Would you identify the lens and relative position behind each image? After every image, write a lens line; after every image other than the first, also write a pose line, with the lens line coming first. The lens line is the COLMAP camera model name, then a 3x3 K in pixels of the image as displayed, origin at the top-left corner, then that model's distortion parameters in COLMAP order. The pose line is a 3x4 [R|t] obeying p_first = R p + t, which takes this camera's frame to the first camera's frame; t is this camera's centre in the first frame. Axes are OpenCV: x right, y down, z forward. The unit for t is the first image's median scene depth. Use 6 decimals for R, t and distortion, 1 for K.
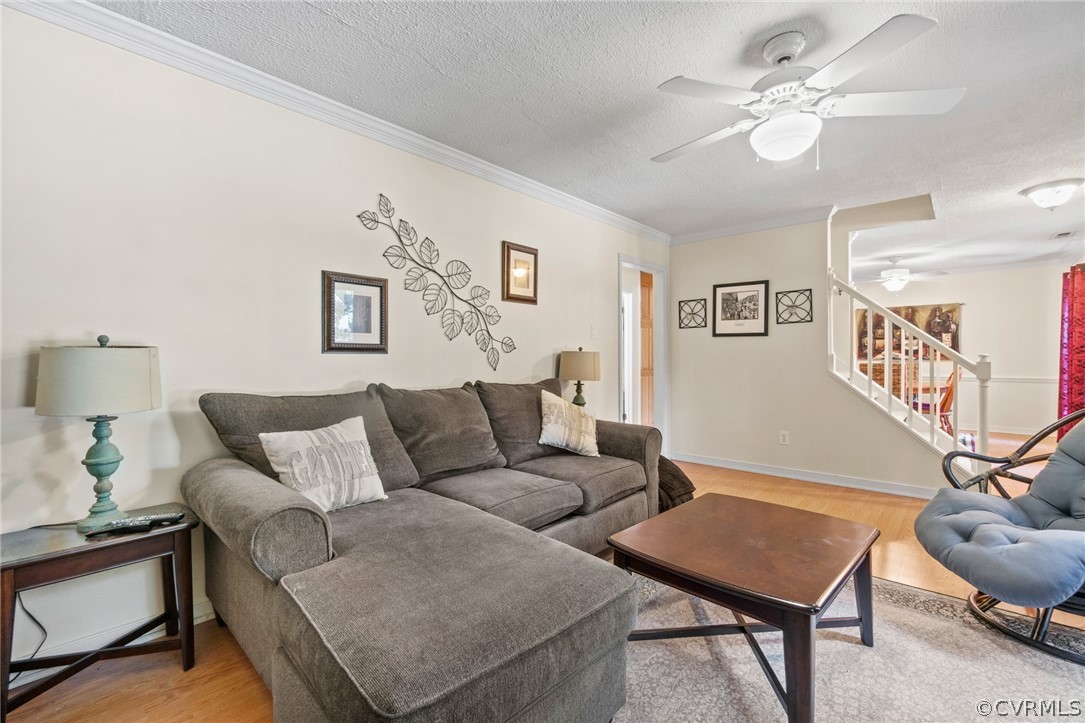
lens RADIAL K [[471.9, 0, 542.1], [0, 471.9, 359.4], [0, 0, 1]] dist [0.000342, 0.000335]
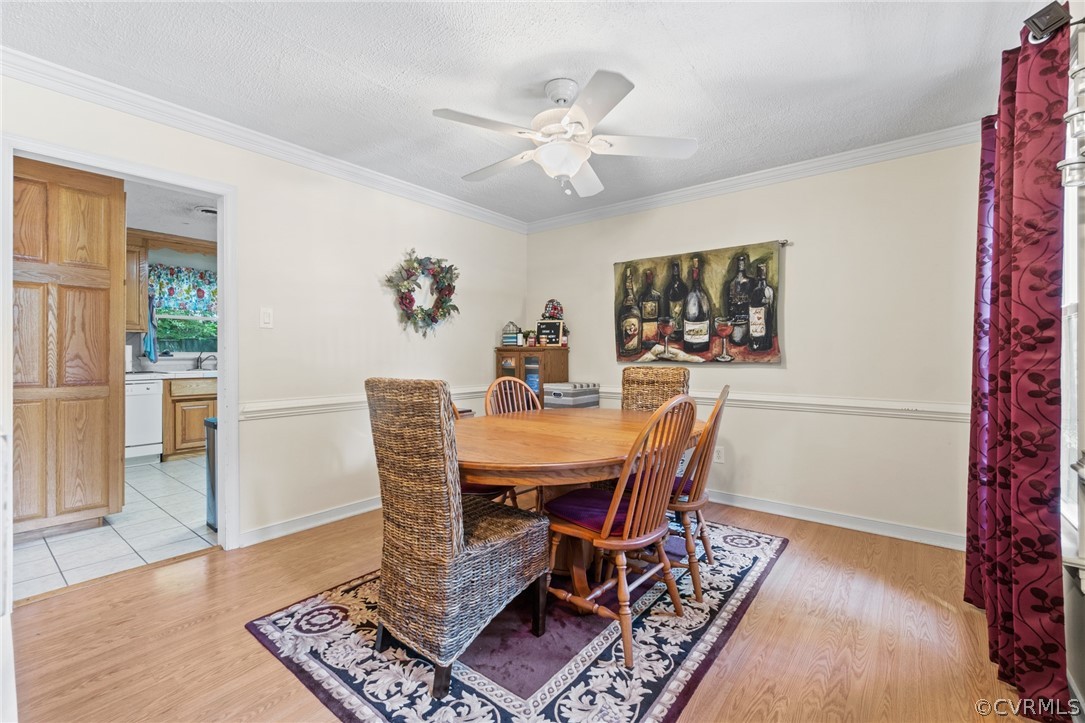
lens RADIAL K [[466.5, 0, 544.8], [0, 466.5, 360.8], [0, 0, 1]] dist [-0.013422, 0.000186]
pose [[0.997279, 0.005487, 0.073517, 0.612375], [-0.005957, 0.999963, 0.006178, -0.003401], [-0.073481, -0.006599, 0.997275, 0.553496]]
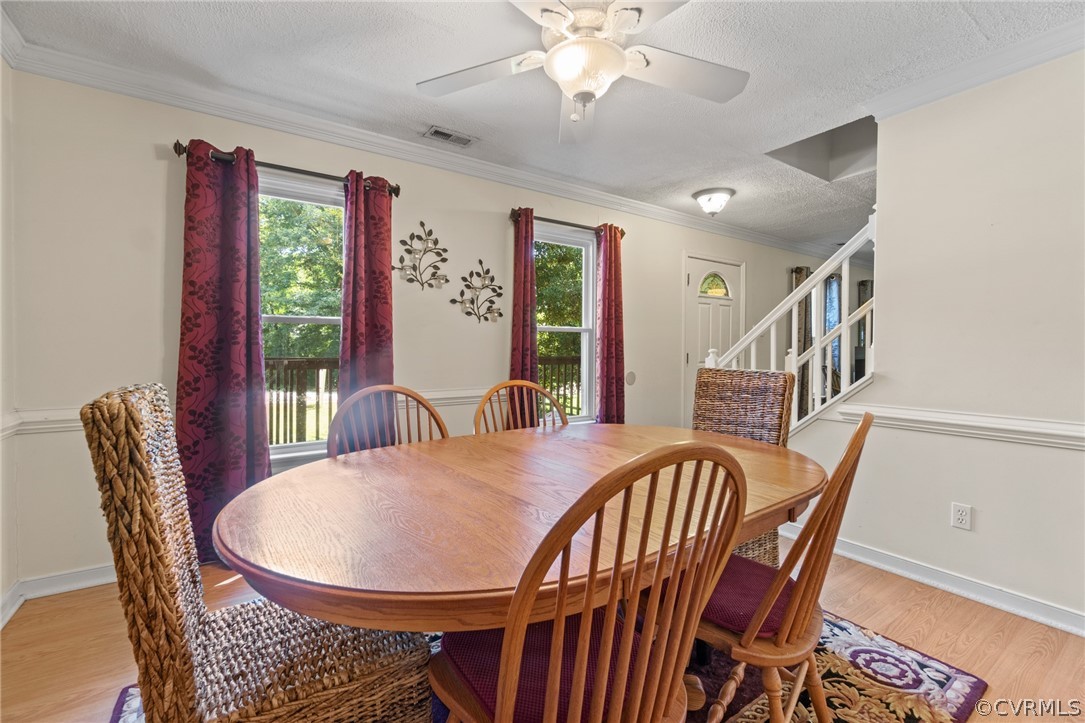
lens RADIAL K [[471.9, 0, 542.1], [0, 471.9, 359.4], [0, 0, 1]] dist [0.000342, 0.000335]
pose [[-0.975478, -0.003909, 0.220061, 0.616768], [0.003443, 0.999449, 0.033017, -0.009161], [-0.220069, 0.032965, -0.974927, 1.097599]]
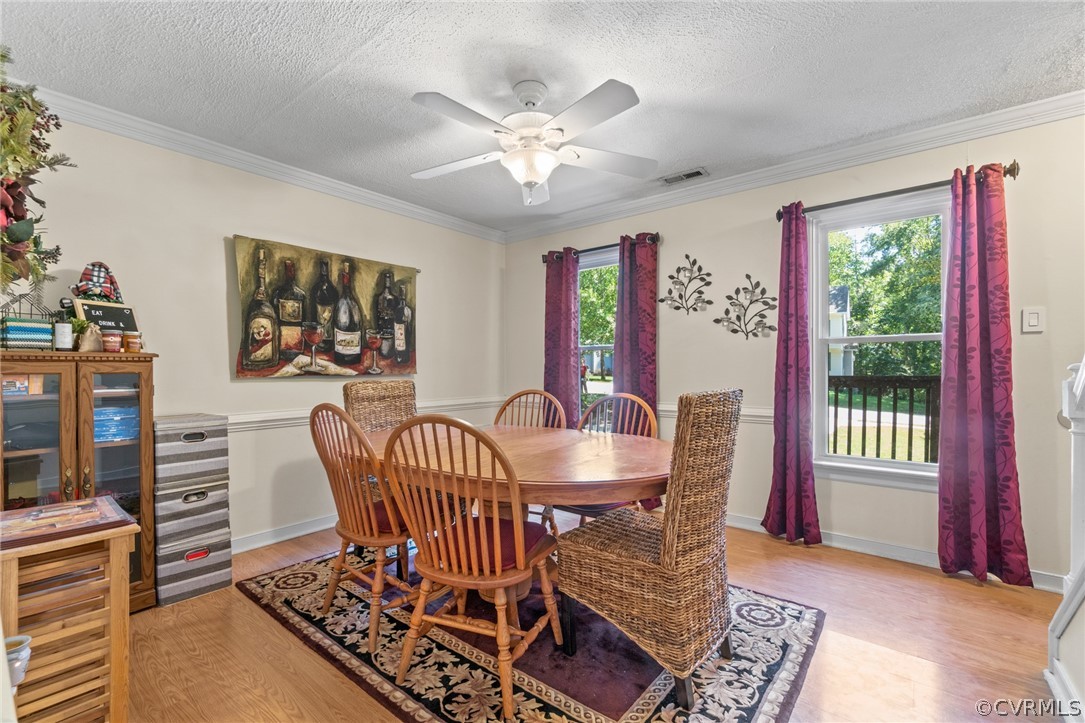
lens RADIAL K [[472.9, 0, 533.4], [0, 472.9, 371.0], [0, 0, 1]] dist [0.000060, 0.000087]
pose [[-0.046910, -0.002712, 0.998895, 0.335718], [0.010537, 0.999939, 0.003209, -0.003783], [-0.998844, 0.010676, -0.046878, 0.878307]]
